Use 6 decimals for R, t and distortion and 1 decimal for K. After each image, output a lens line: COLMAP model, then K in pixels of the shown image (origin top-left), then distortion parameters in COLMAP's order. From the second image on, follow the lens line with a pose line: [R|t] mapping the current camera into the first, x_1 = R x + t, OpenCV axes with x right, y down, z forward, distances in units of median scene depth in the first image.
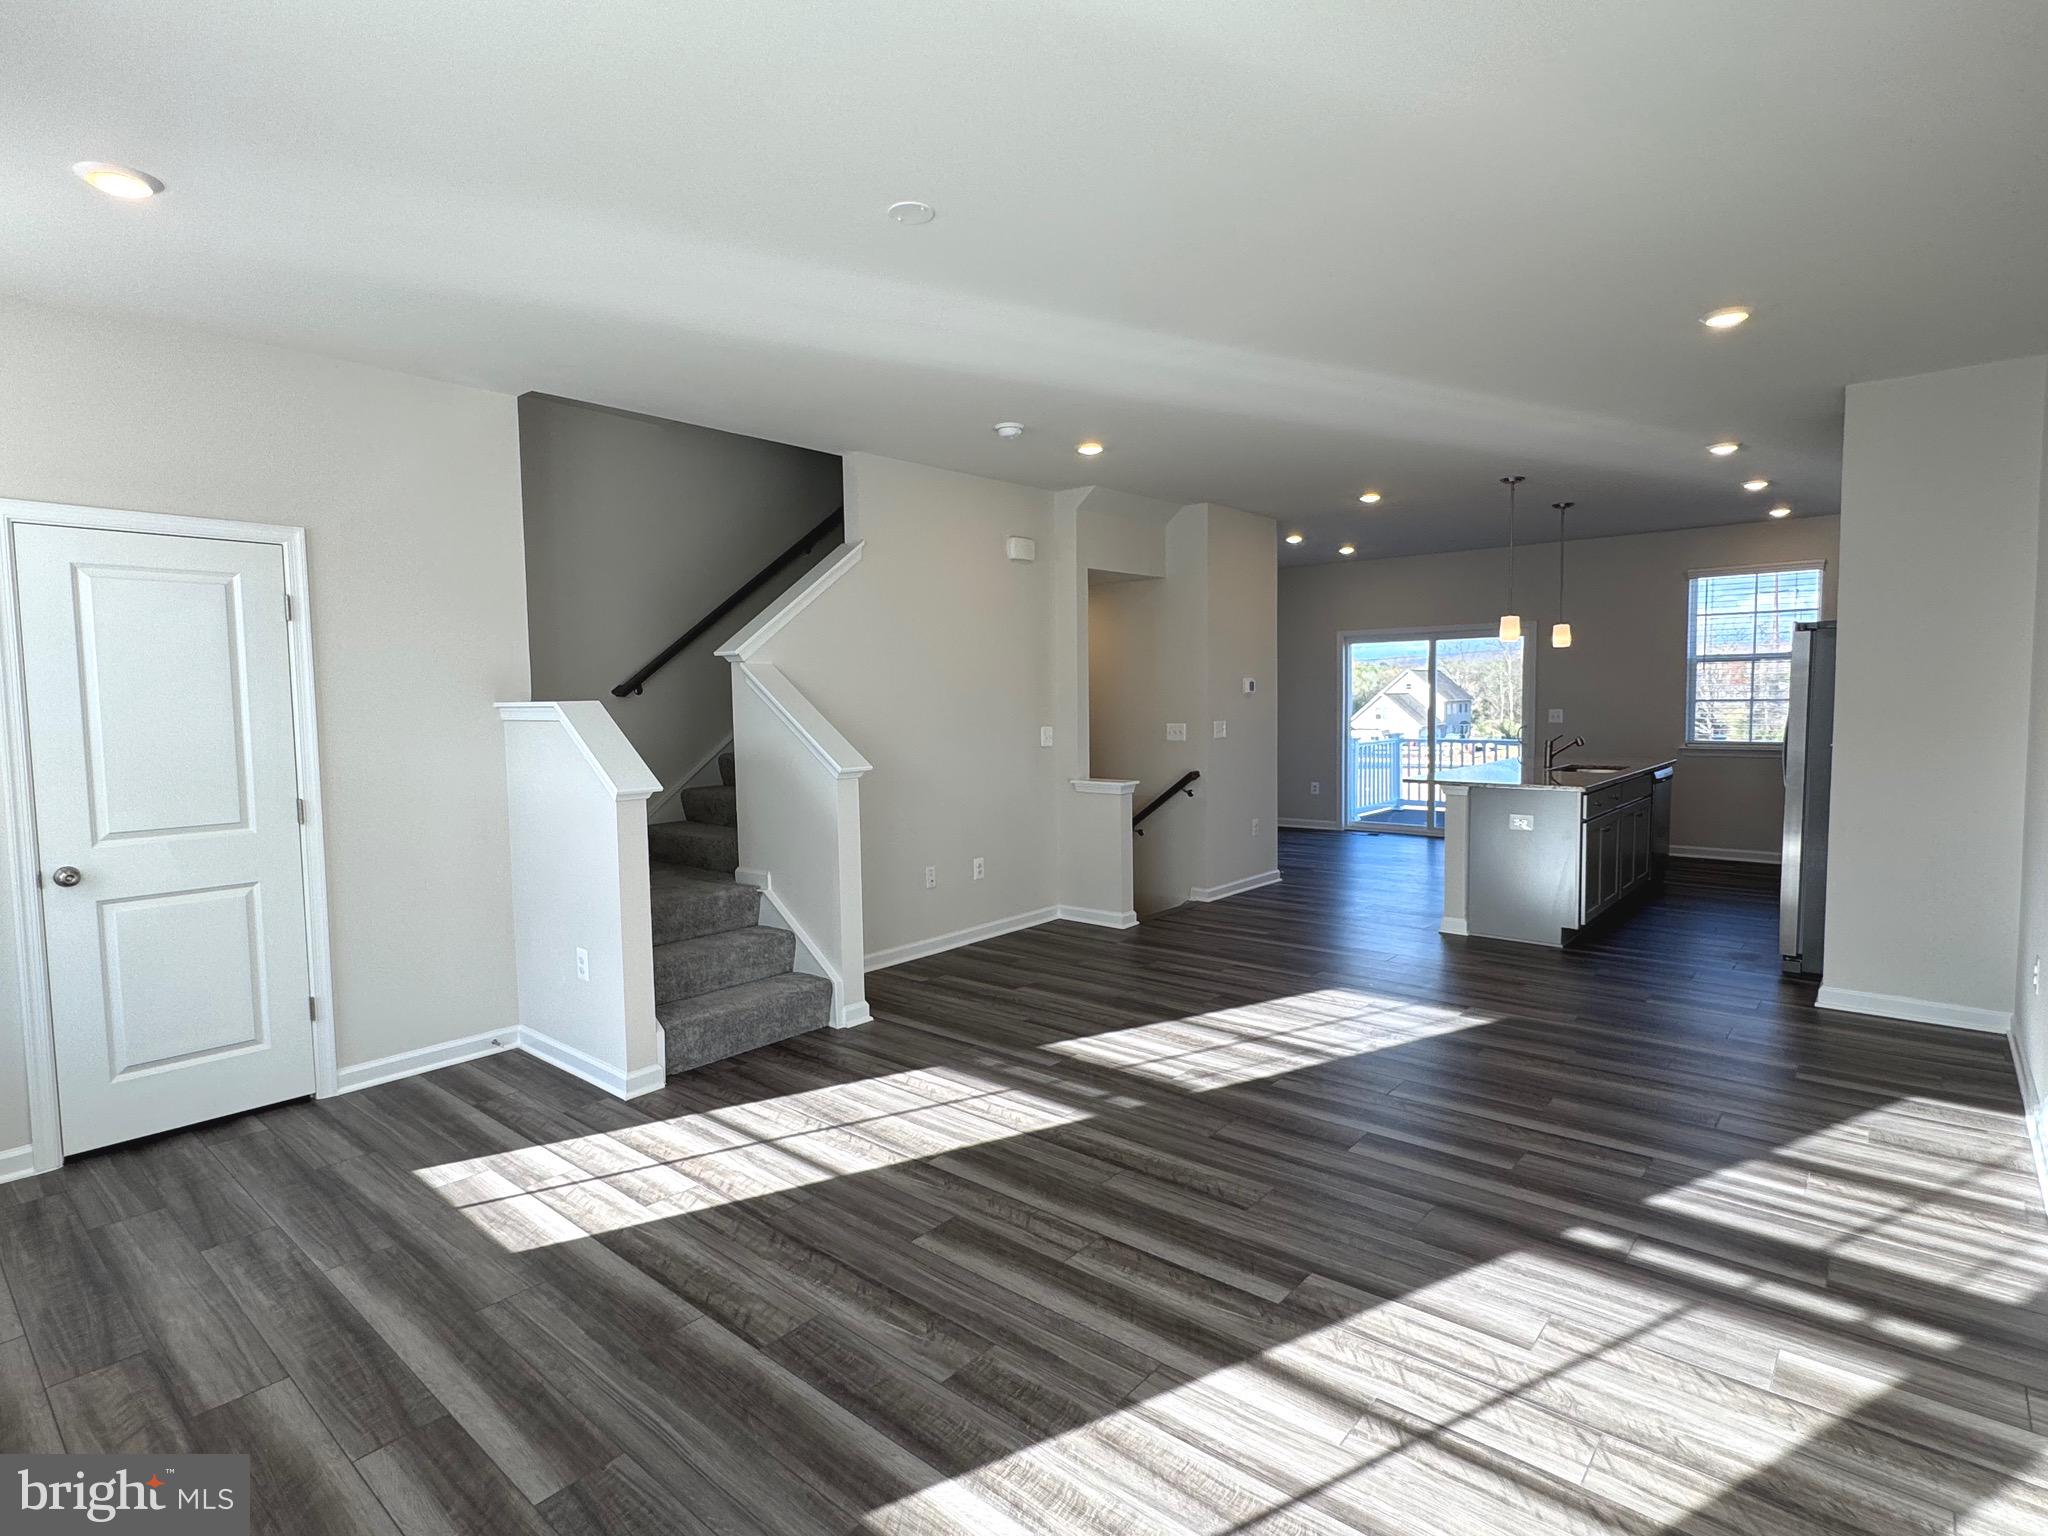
lens RADIAL K [[1037.5, 0, 1025.1], [0, 1037.5, 764.5], [0, 0, 1]] dist [-0.006607, 0.001367]
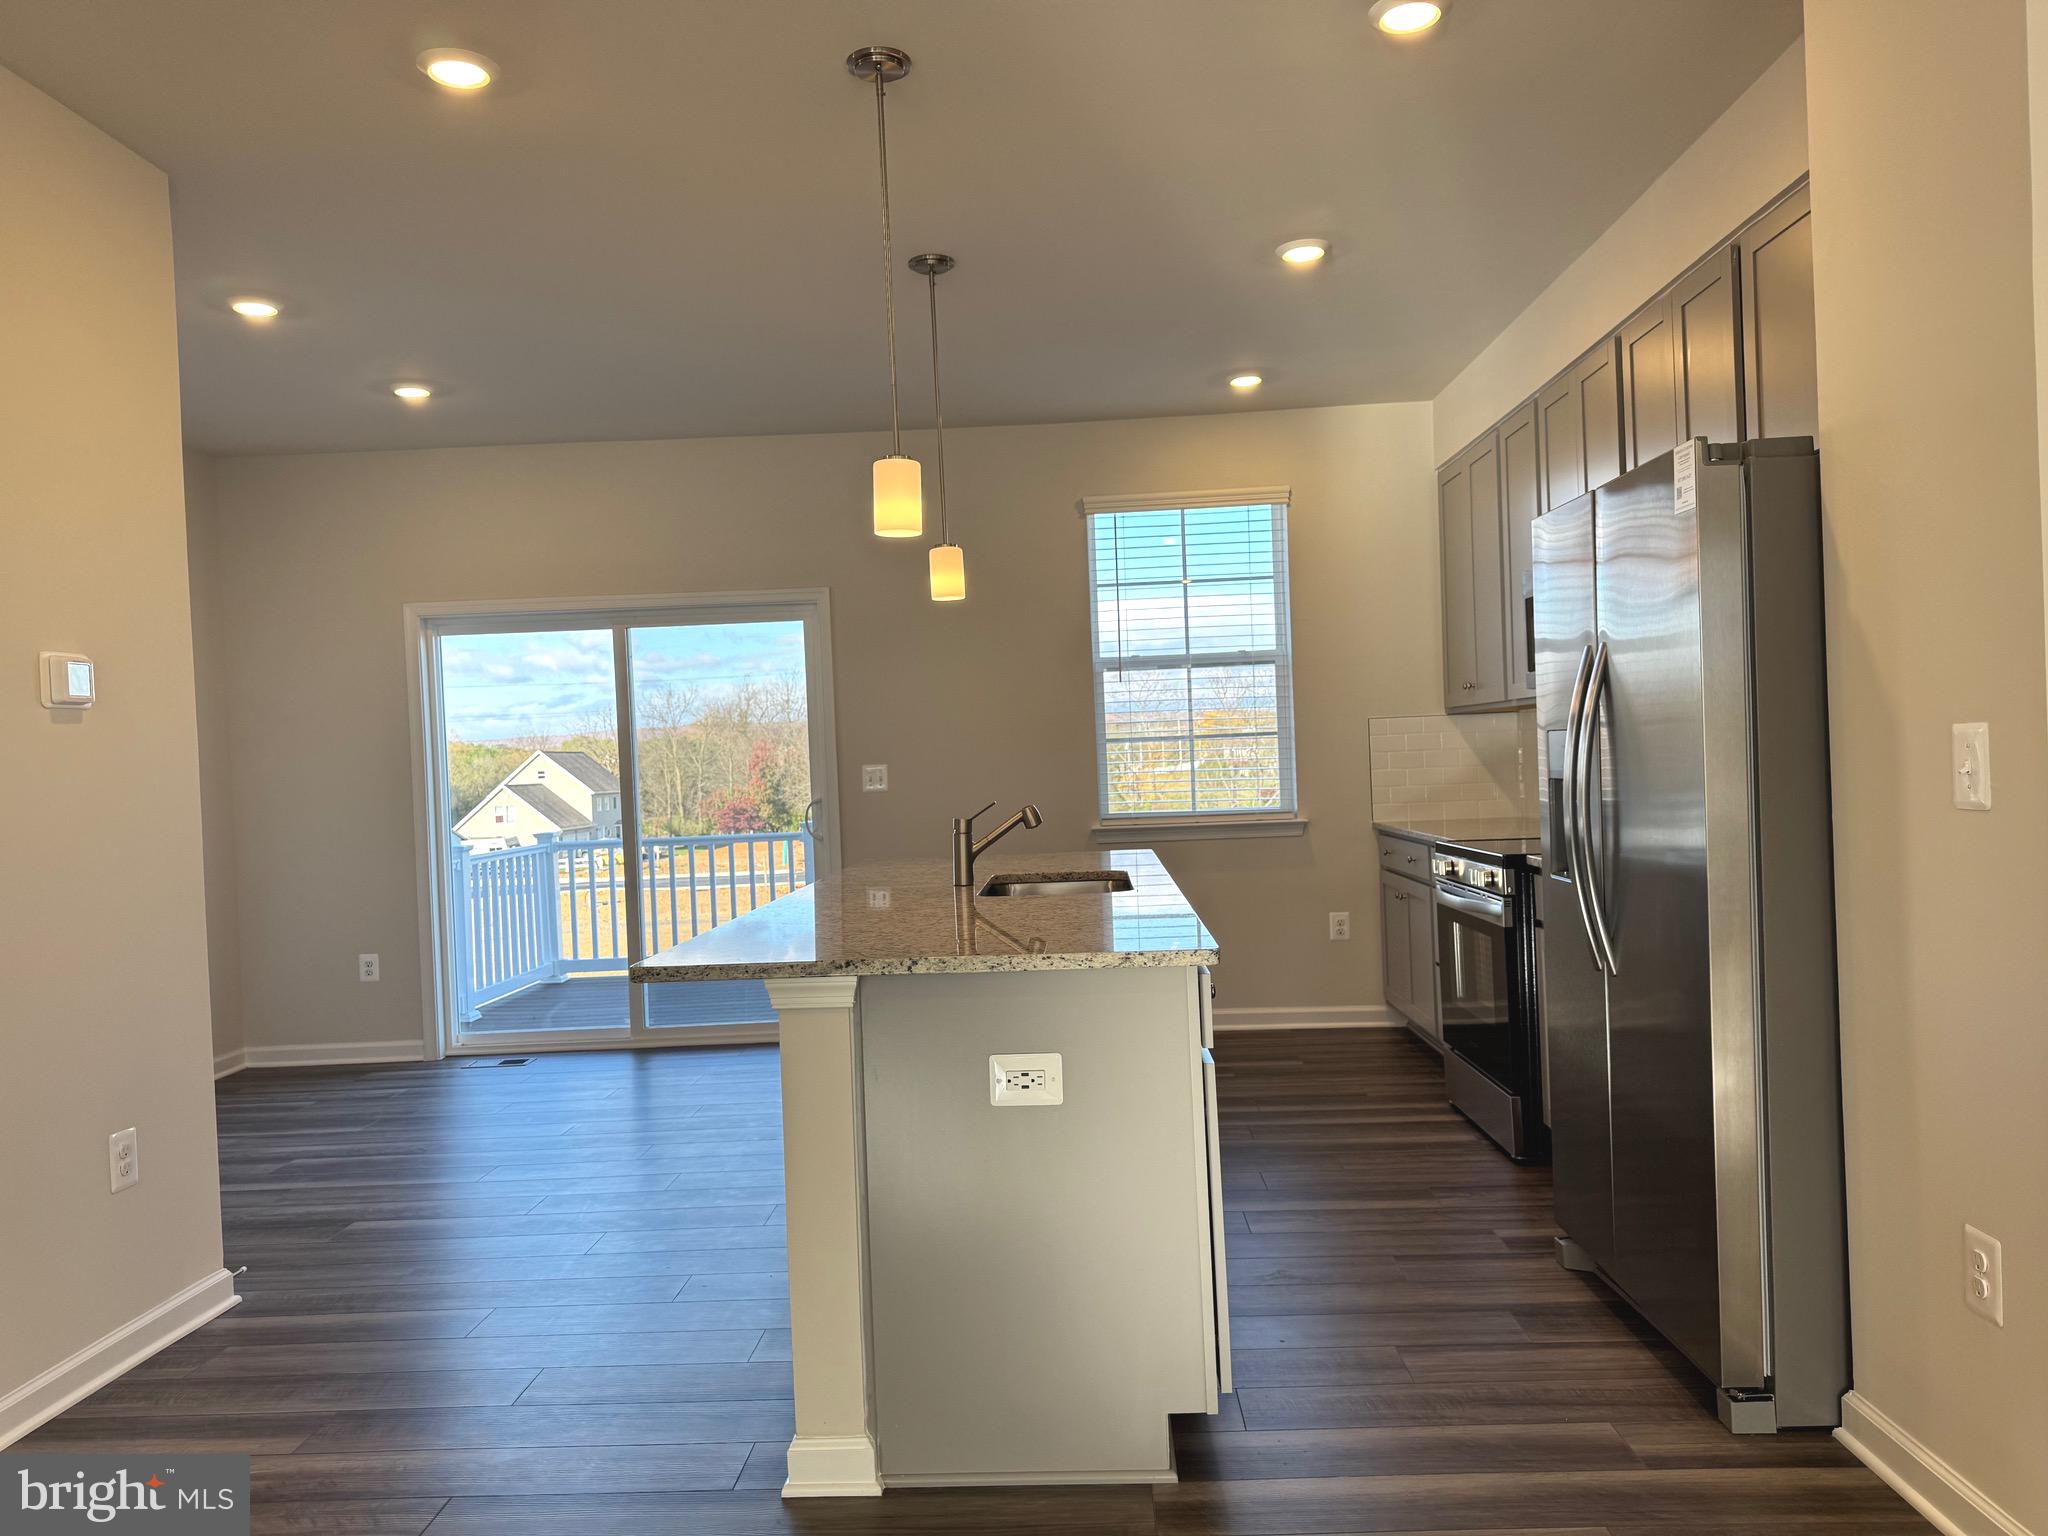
lens RADIAL K [[1428.1, 0, 1035.5], [0, 1428.1, 774.0], [0, 0, 1]] dist [0.078363, -0.006270]
pose [[0.774160, -0.021770, 0.632615, 0.173736], [0.070490, 0.996157, -0.051981, -0.009293], [-0.629053, 0.084834, 0.772720, 0.536110]]
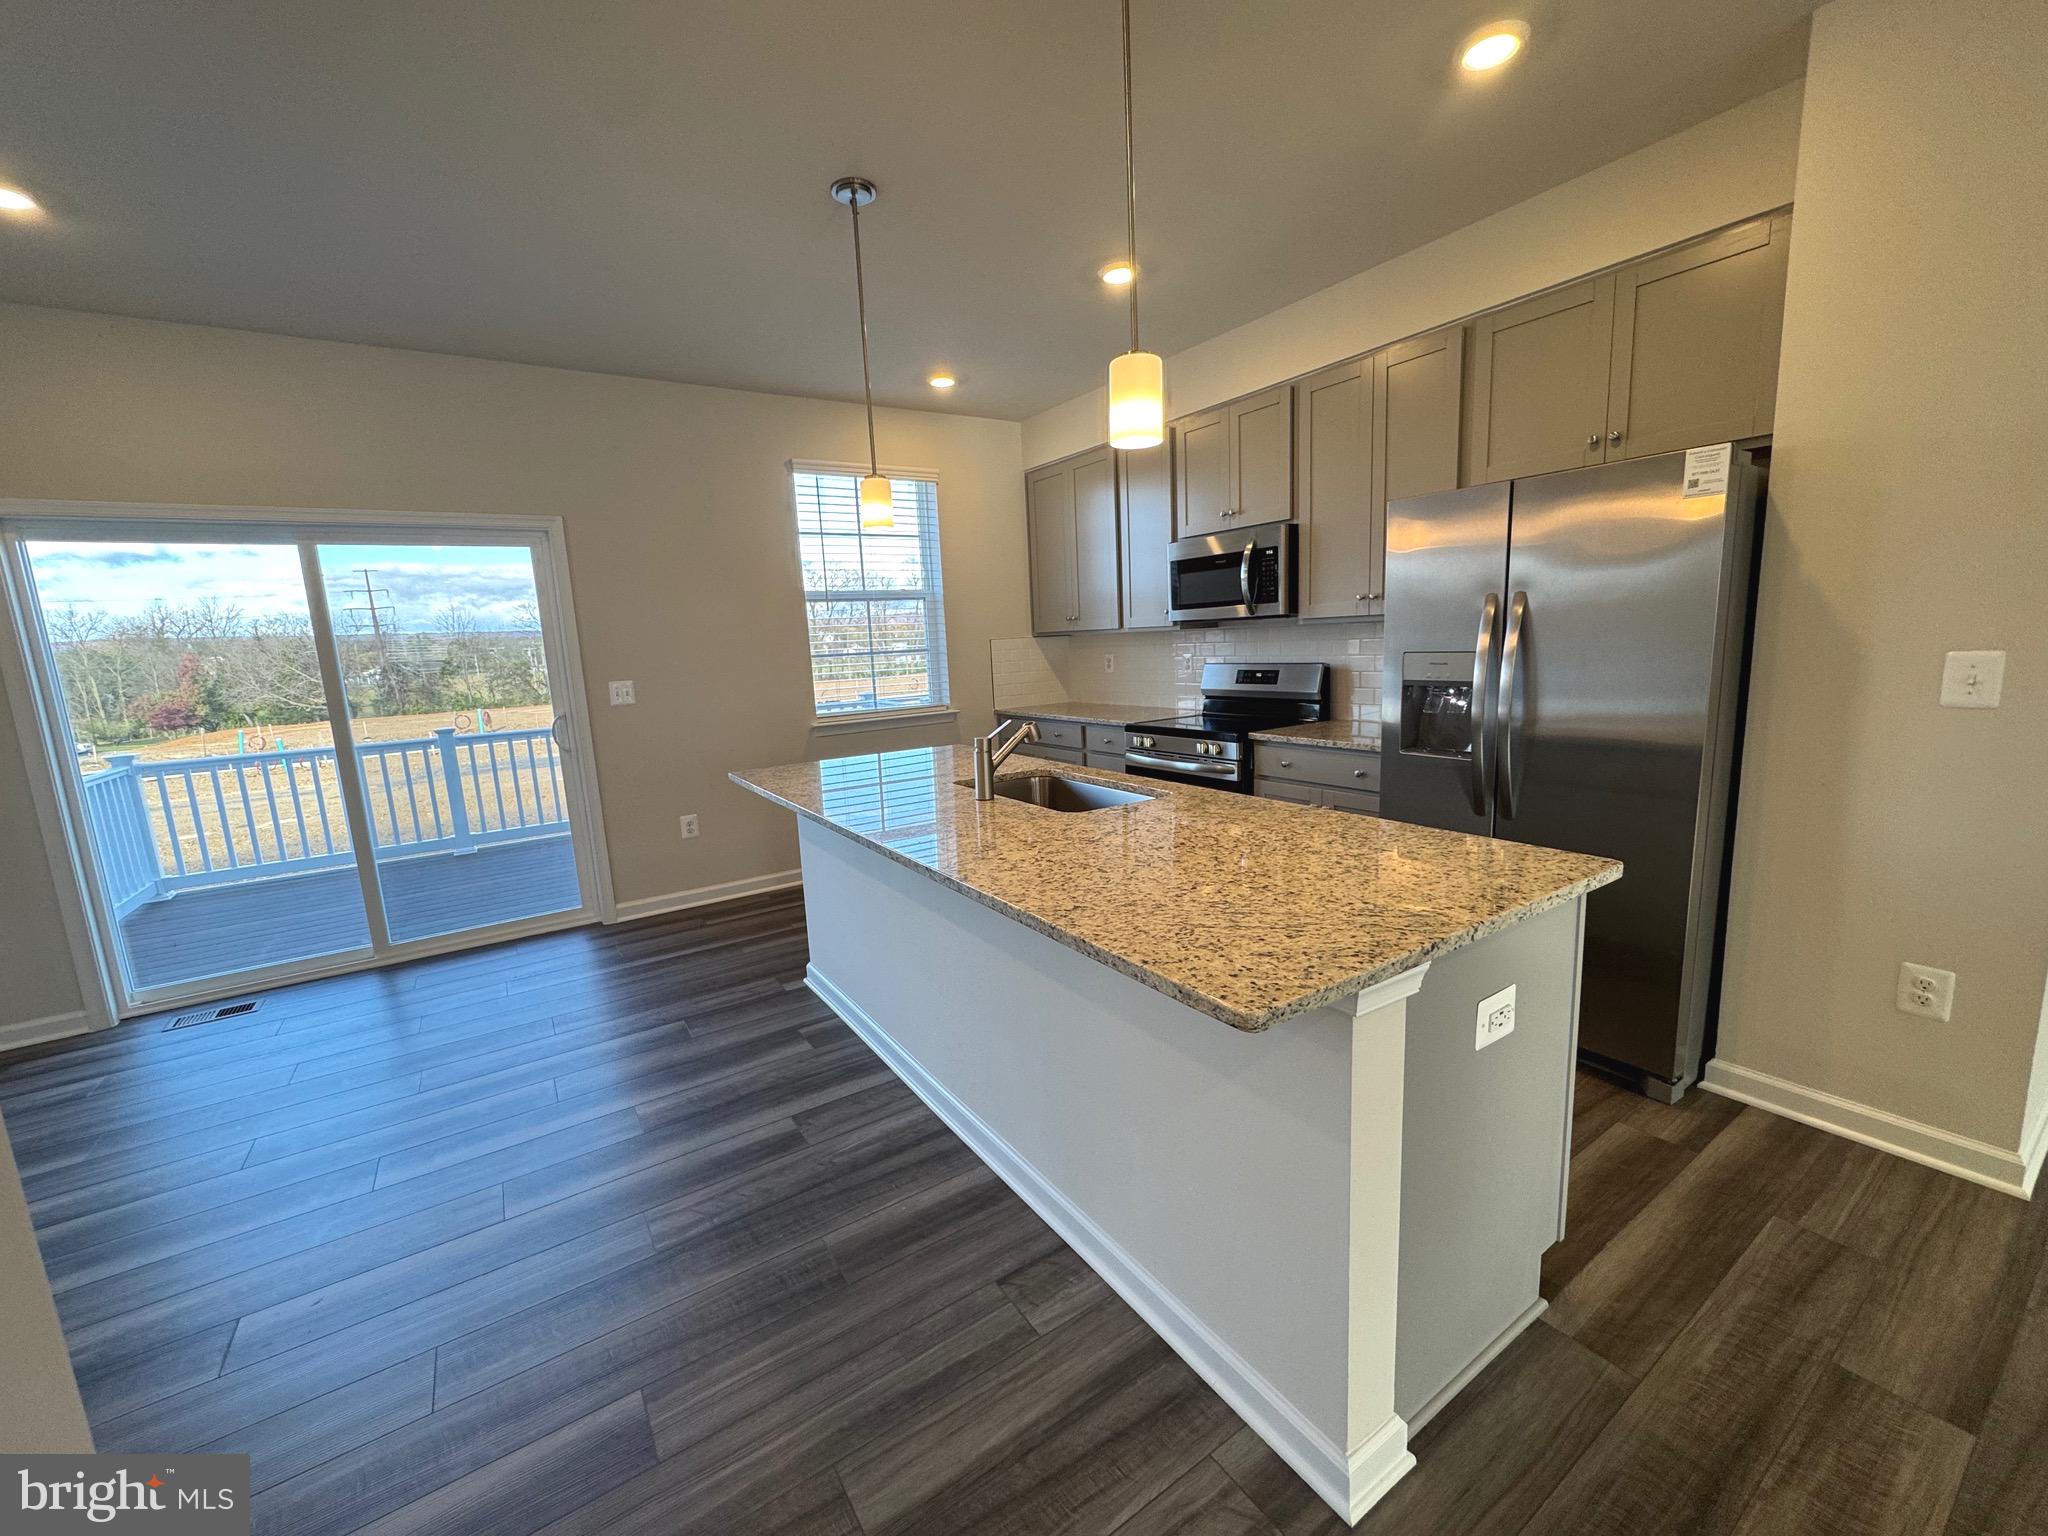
lens RADIAL K [[820.1, 0, 1020.2], [0, 820.1, 763.8], [0, 0, 1]] dist [-0.002575, -0.000354]
pose [[0.273608, -0.144279, 0.950958, 0.180052], [0.107265, 0.987095, 0.118900, -0.049128], [-0.955841, 0.069473, 0.285554, 0.855942]]
